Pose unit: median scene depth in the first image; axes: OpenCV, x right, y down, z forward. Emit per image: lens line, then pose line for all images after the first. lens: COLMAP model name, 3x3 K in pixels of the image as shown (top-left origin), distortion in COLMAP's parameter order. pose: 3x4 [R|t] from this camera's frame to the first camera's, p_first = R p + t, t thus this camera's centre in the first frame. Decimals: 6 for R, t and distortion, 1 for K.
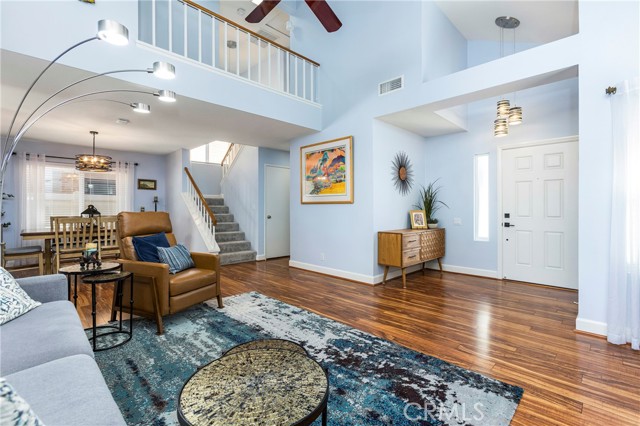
lens RADIAL K [[290.4, 0, 322.3], [0, 290.4, 205.0], [0, 0, 1]] dist [-0.021923, 0.005571]
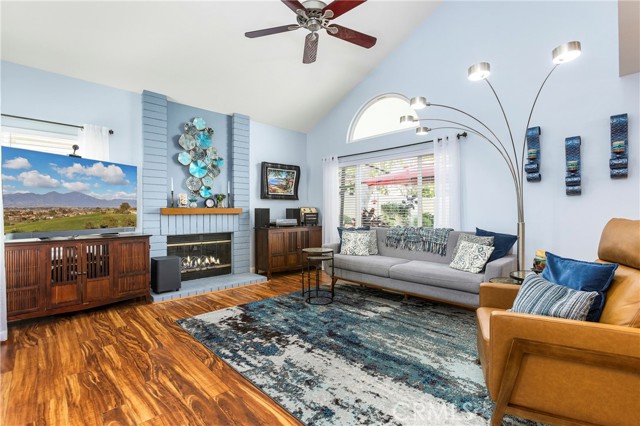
lens RADIAL K [[290.4, 0, 319.7], [0, 290.4, 209.9], [0, 0, 1]] dist [-0.021923, 0.005571]
pose [[-0.999852, -0.001581, 0.017144, -0.064296], [-0.001918, 0.999805, -0.019656, 0.013328], [-0.017109, -0.019686, -0.999660, 1.083575]]
